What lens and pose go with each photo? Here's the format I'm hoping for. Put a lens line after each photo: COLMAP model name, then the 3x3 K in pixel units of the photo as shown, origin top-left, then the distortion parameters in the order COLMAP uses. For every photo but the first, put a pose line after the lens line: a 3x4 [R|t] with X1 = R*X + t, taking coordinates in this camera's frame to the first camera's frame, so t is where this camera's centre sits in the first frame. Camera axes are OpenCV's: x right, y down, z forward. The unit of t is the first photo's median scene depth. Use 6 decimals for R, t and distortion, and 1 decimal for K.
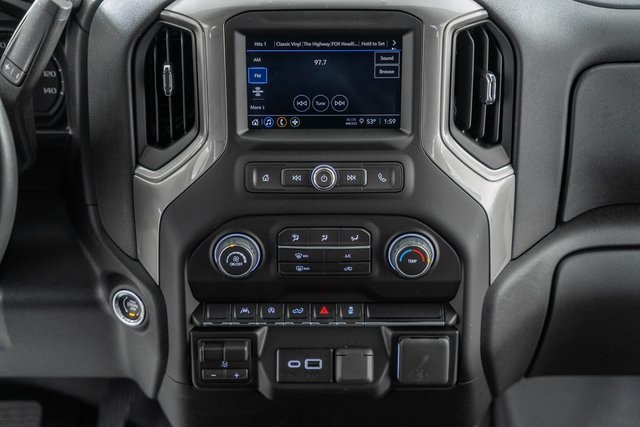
lens RADIAL K [[1250.5, 0, 335.3], [0, 1250.5, 224.8], [0, 0, 1]] dist [0.211417, 0.000000]
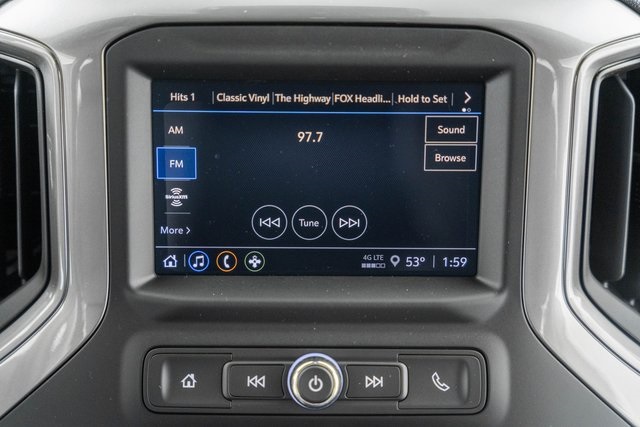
lens RADIAL K [[1250.5, 0, 326.1], [0, 1250.5, 213.9], [0, 0, 1]] dist [0.211417, 0.000000]
pose [[0.998941, 0.008923, 0.045131, -0.026313], [-0.004364, 0.994965, -0.100124, -0.052343], [-0.045797, 0.099821, 0.993951, 0.523229]]
